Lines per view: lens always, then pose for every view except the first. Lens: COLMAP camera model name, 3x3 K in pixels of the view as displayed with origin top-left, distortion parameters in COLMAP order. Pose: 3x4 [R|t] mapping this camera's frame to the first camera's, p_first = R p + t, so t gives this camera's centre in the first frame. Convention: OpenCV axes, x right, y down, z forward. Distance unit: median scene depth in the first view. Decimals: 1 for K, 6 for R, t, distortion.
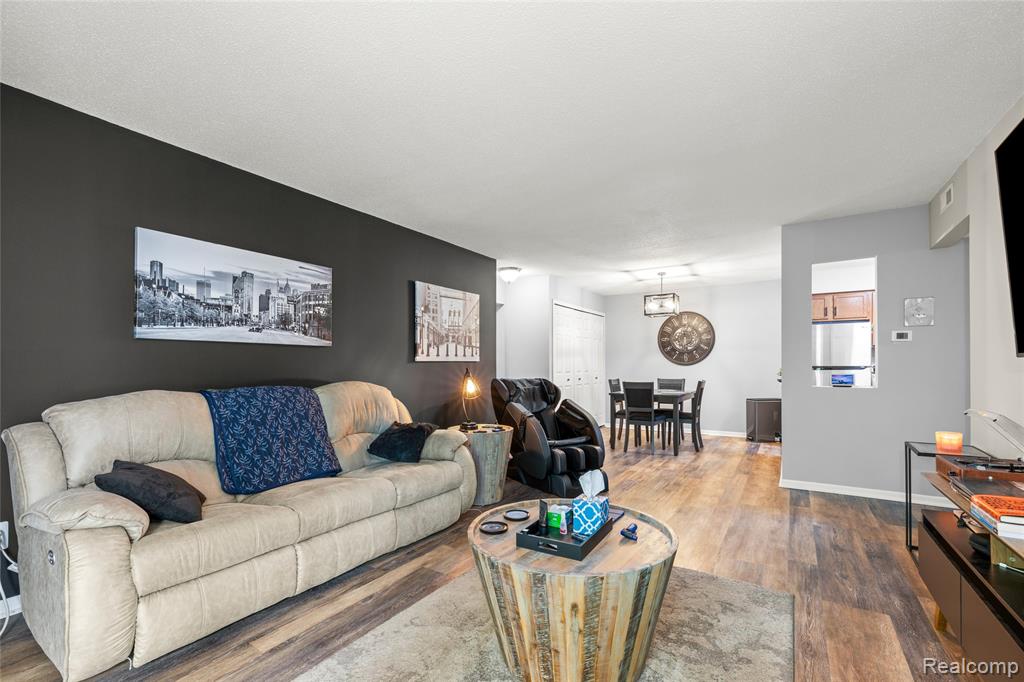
lens RADIAL K [[433.4, 0, 514.5], [0, 433.4, 362.1], [0, 0, 1]] dist [-0.001810, -0.000025]
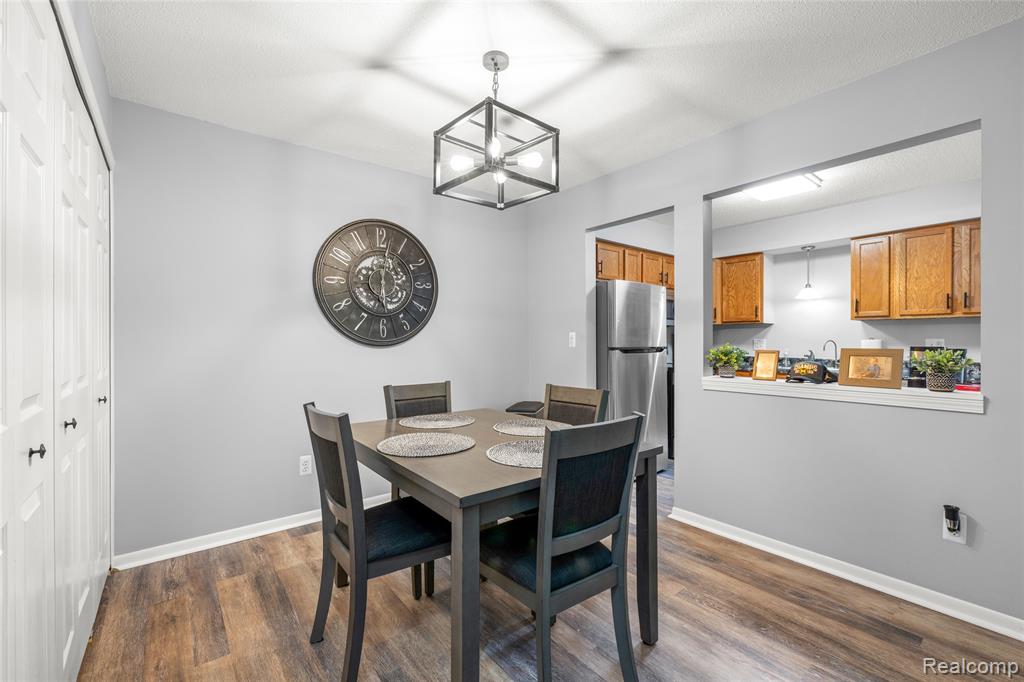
lens RADIAL K [[433.4, 0, 512.2], [0, 433.4, 341.8], [0, 0, 1]] dist [-0.001810, -0.000025]
pose [[0.316093, 0.001486, 0.948727, 0.044538], [-0.007831, 0.999969, 0.001043, 0.002487], [-0.948696, -0.007759, 0.316095, 1.112408]]
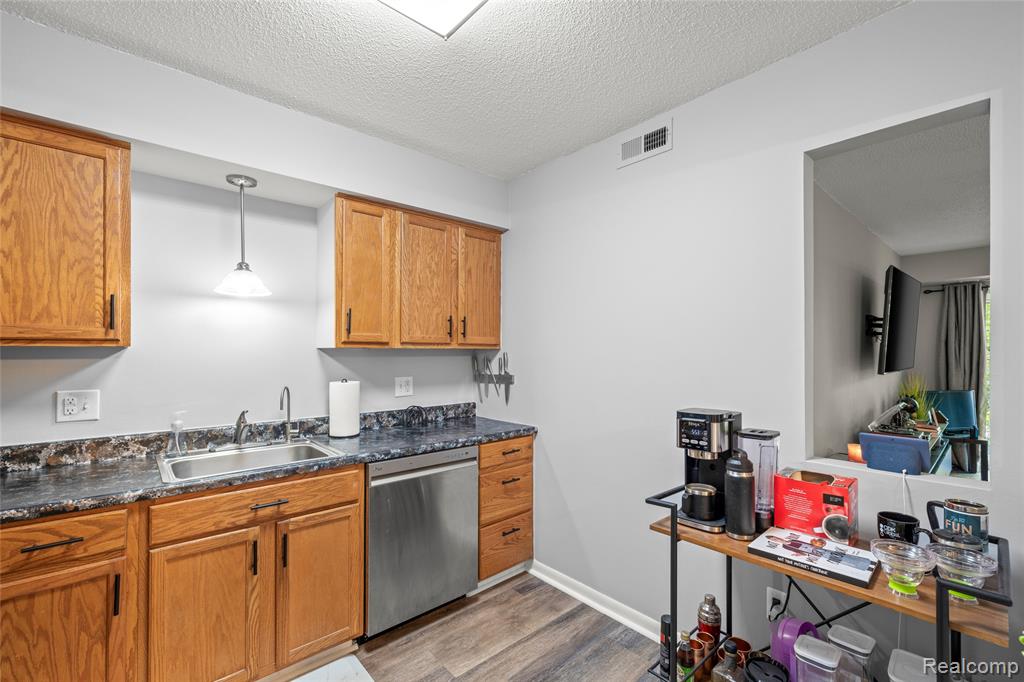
lens RADIAL K [[433.4, 0, 507.5], [0, 433.4, 351.7], [0, 0, 1]] dist [-0.001810, -0.000025]
pose [[-0.961048, 0.004587, 0.276345, 0.738626], [0.002006, 0.999952, -0.009623, -0.034112], [-0.276375, -0.008694, -0.961010, 1.131466]]
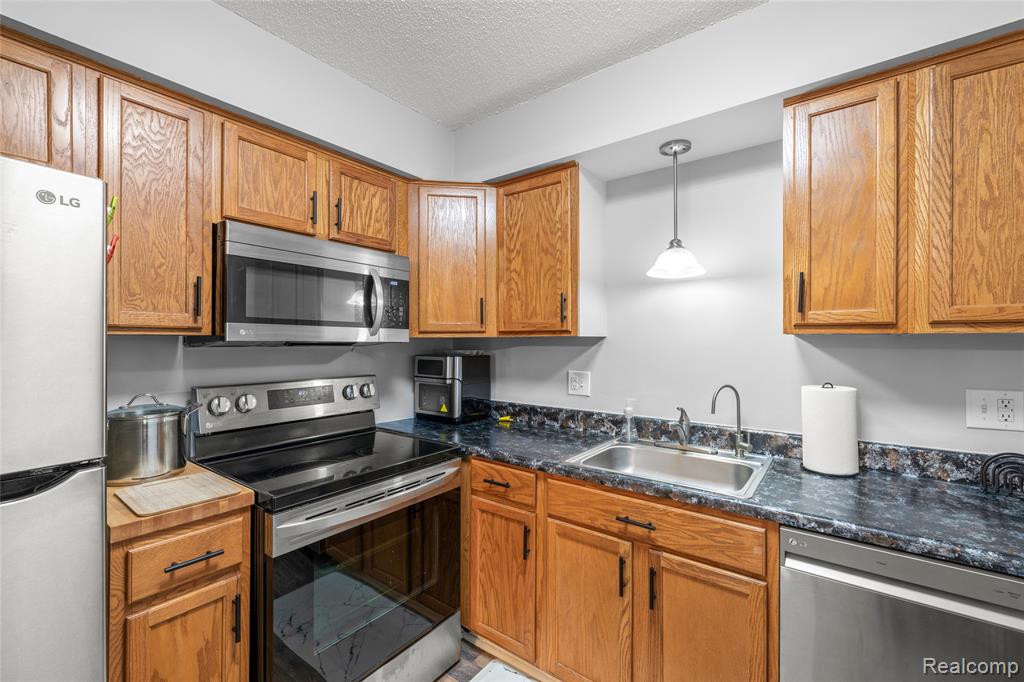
lens RADIAL K [[433.4, 0, 511.1], [0, 433.4, 339.4], [0, 0, 1]] dist [-0.001810, -0.000025]
pose [[0.076563, 0.005211, 0.997051, 0.721556], [-0.006119, 0.999970, -0.004757, -0.036708], [-0.997046, -0.005736, 0.076592, 0.922979]]
